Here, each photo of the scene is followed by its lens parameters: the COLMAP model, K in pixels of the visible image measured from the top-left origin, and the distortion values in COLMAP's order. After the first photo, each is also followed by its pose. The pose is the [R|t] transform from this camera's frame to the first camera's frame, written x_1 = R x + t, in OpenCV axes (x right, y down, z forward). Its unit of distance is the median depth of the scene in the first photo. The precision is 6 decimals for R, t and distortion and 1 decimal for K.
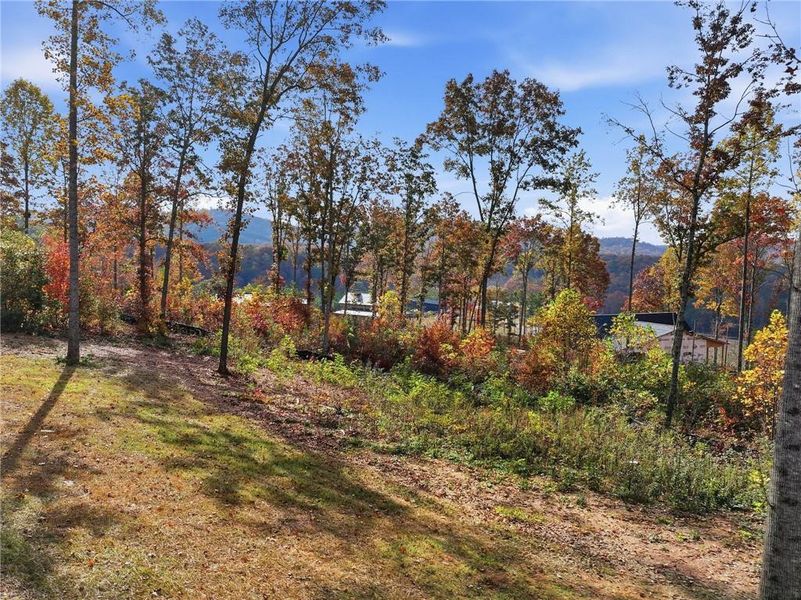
lens RADIAL K [[608.7, 0, 399.5], [0, 608.7, 297.6], [0, 0, 1]] dist [0.011785, 0.001133]
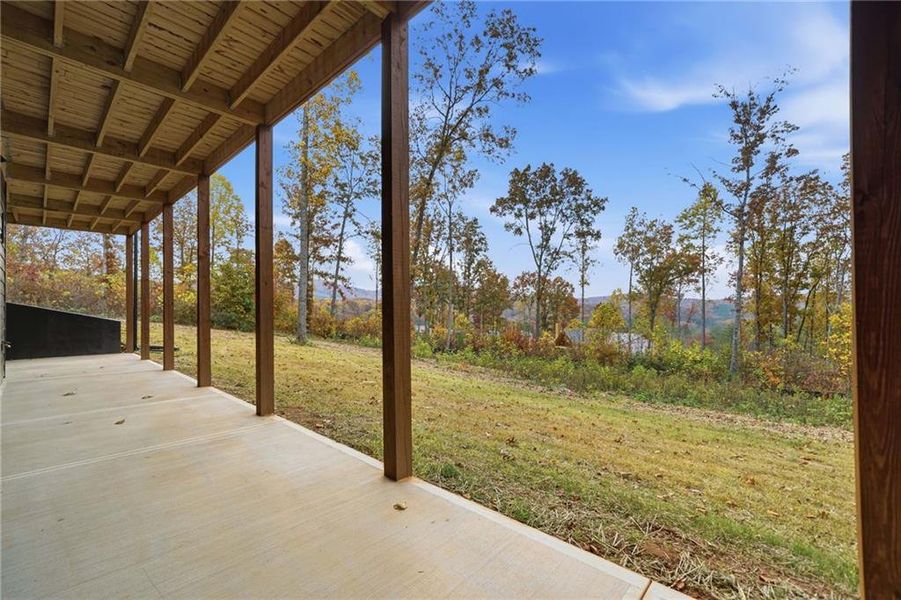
lens RADIAL K [[361.9, 0, 452.8], [0, 361.9, 305.9], [0, 0, 1]] dist [-0.000306, 0.000006]
pose [[0.995535, -0.012713, 0.093534, -0.161104], [0.019635, 0.997104, -0.073465, 0.047090], [-0.092329, 0.074974, 0.992902, 0.144310]]
